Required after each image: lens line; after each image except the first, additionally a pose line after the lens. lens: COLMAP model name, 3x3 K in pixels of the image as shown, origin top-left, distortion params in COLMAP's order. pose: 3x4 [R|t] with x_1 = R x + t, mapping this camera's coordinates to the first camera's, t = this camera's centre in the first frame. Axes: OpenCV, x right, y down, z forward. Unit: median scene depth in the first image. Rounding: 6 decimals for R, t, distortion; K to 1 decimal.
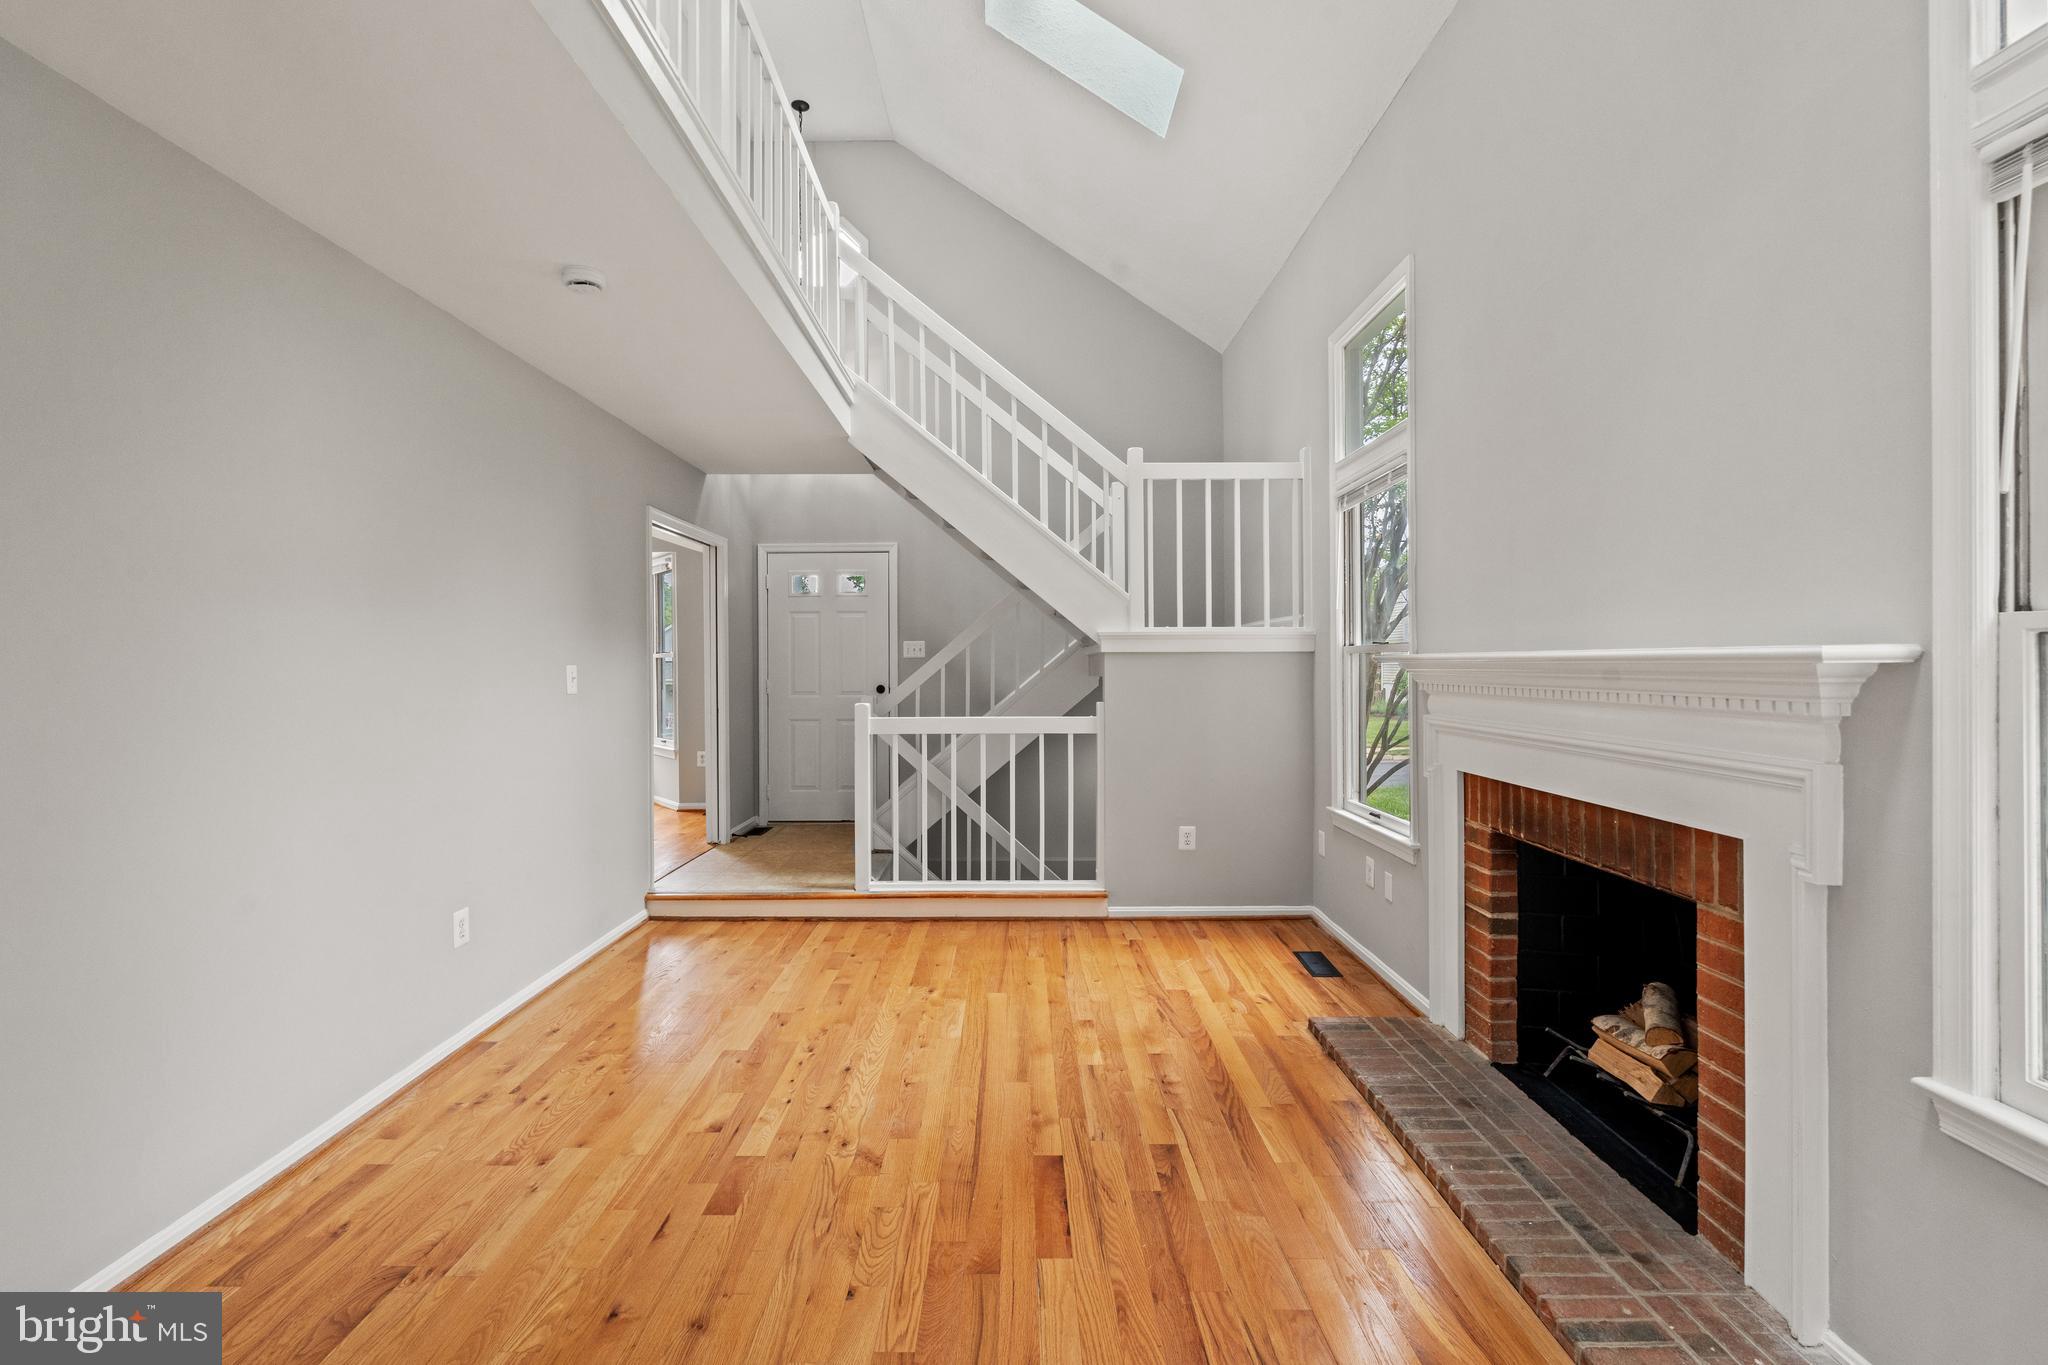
lens RADIAL K [[898.5, 0, 1019.4], [0, 898.5, 665.8], [0, 0, 1]] dist [-0.006148, 0.001044]
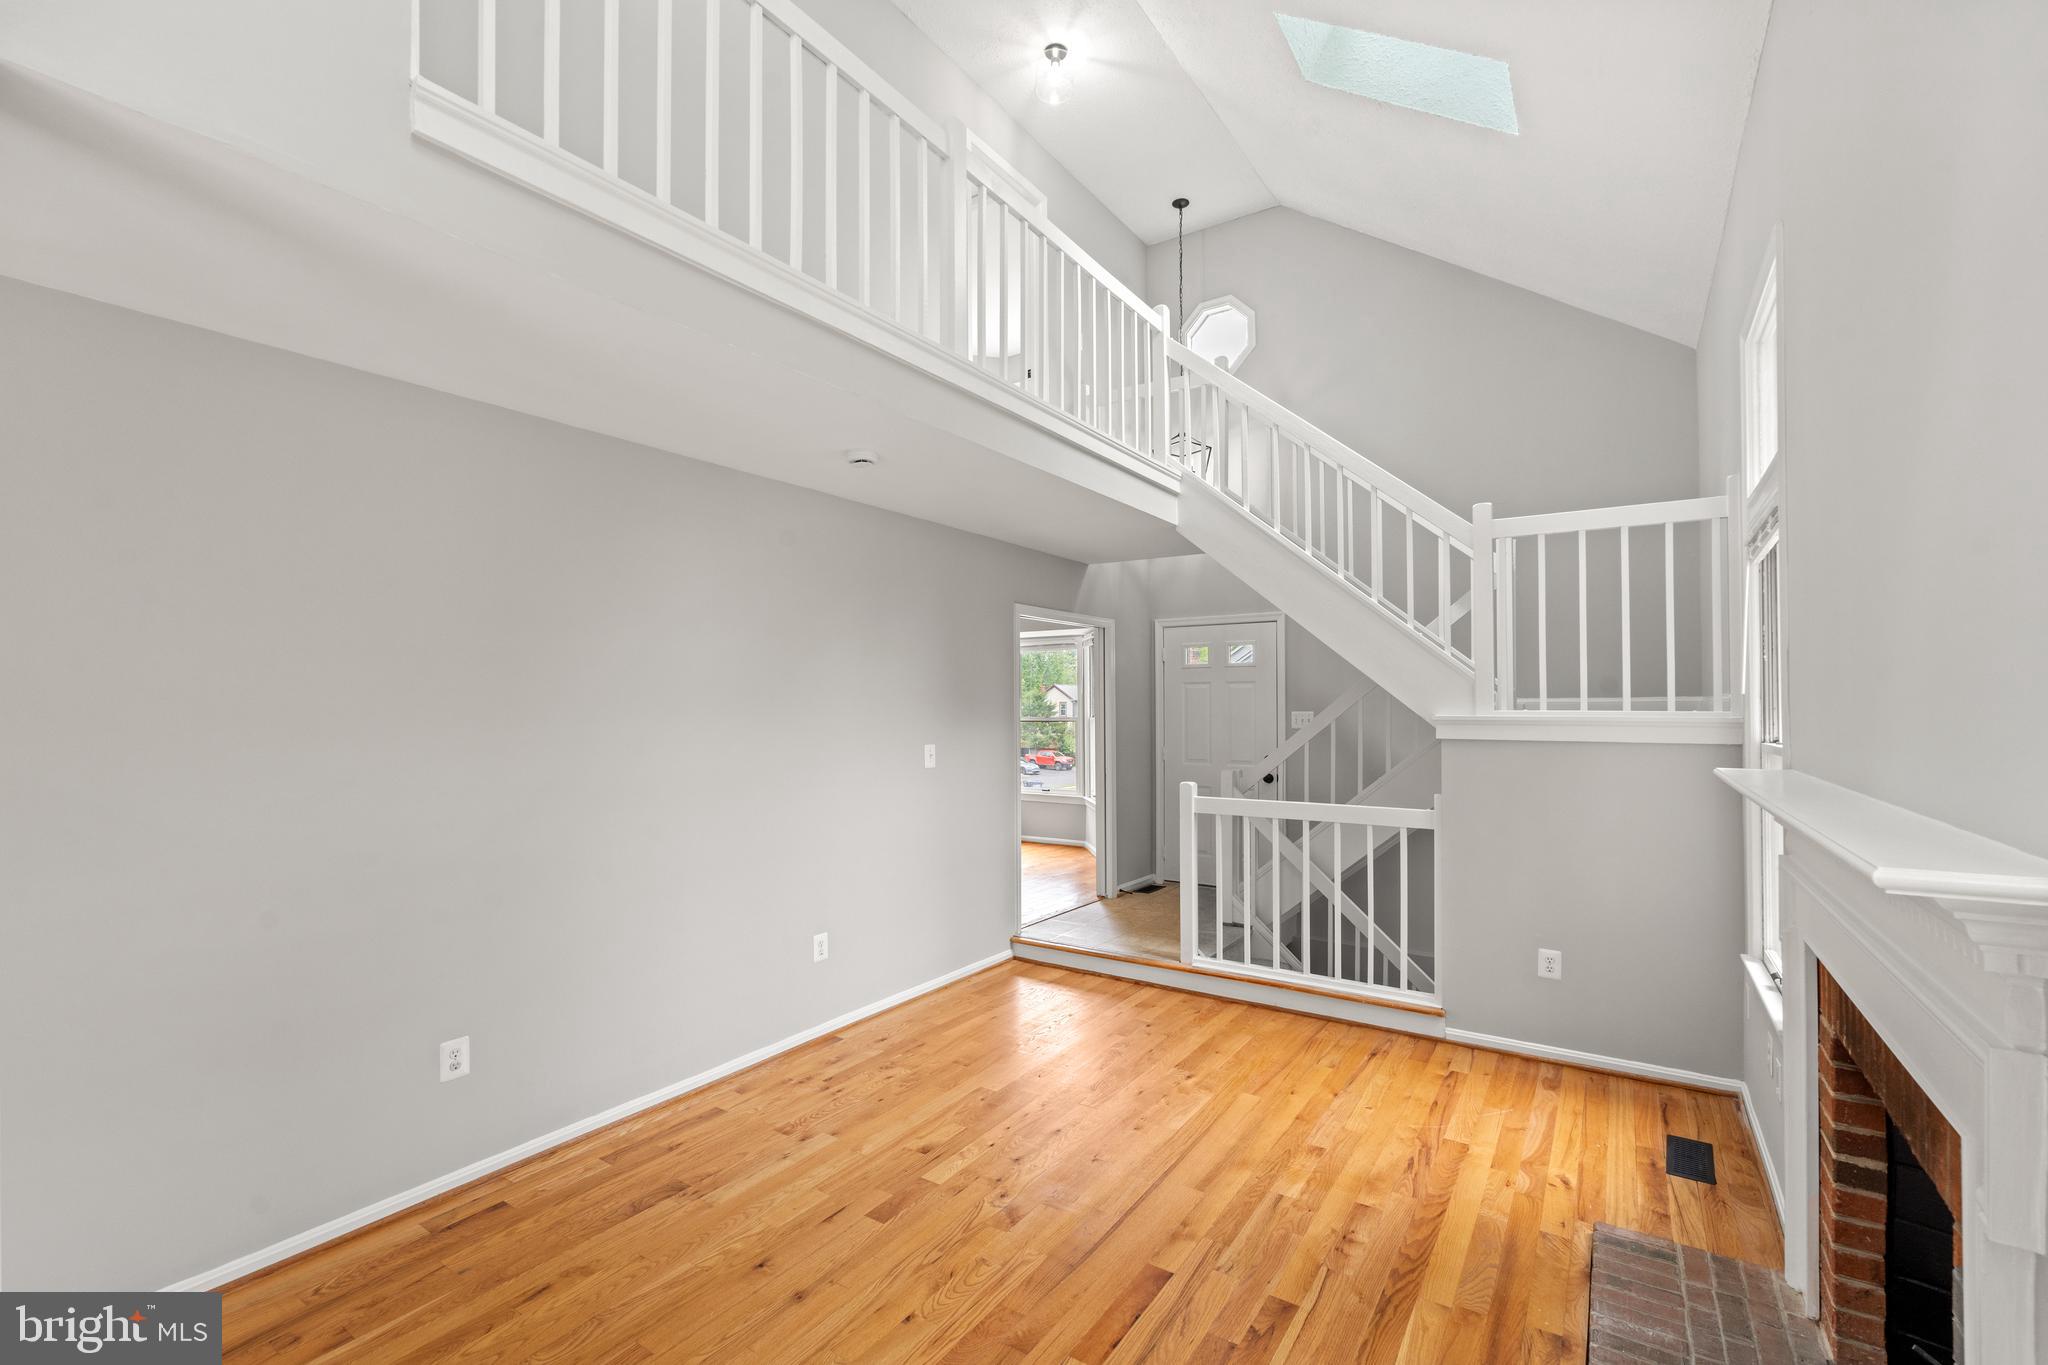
lens RADIAL K [[898.5, 0, 1032.9], [0, 898.5, 699.8], [0, 0, 1]] dist [-0.006148, 0.001044]
pose [[0.832405, 0.001559, -0.554166, 0.381014], [-0.005522, 0.999970, -0.005482, -0.070433], [0.554140, 0.007624, 0.832388, 0.062596]]
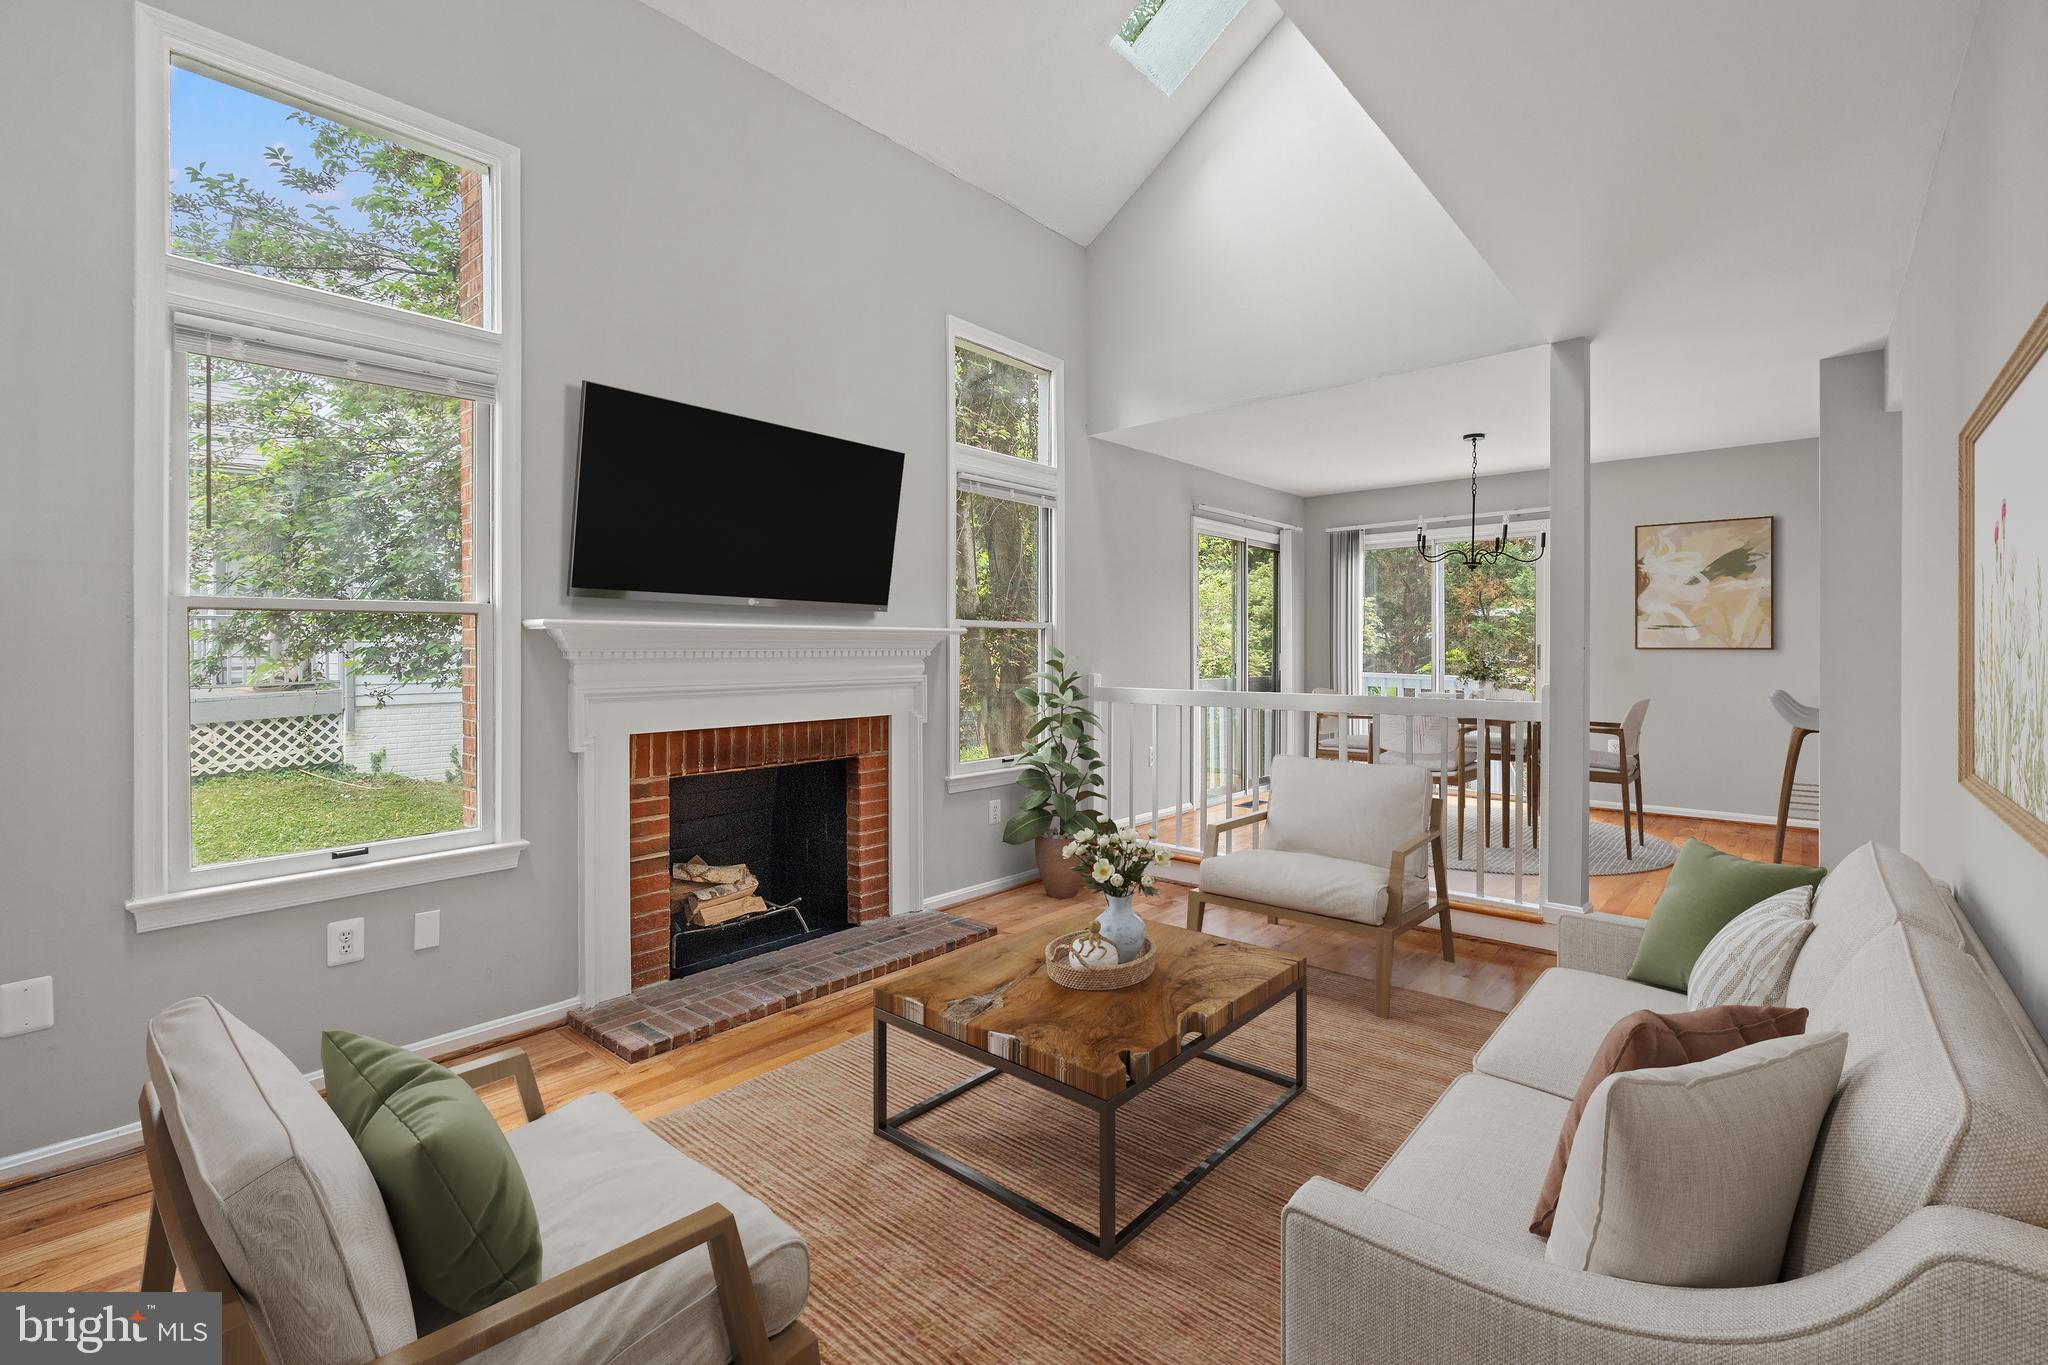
lens RADIAL K [[898.5, 0, 1027.1], [0, 898.5, 662.3], [0, 0, 1]] dist [-0.006148, 0.001044]
pose [[-0.751400, -0.011521, 0.659746, -0.552220], [0.002156, 0.999799, 0.019915, 0.014675], [-0.659843, 0.016387, -0.751225, 1.515568]]
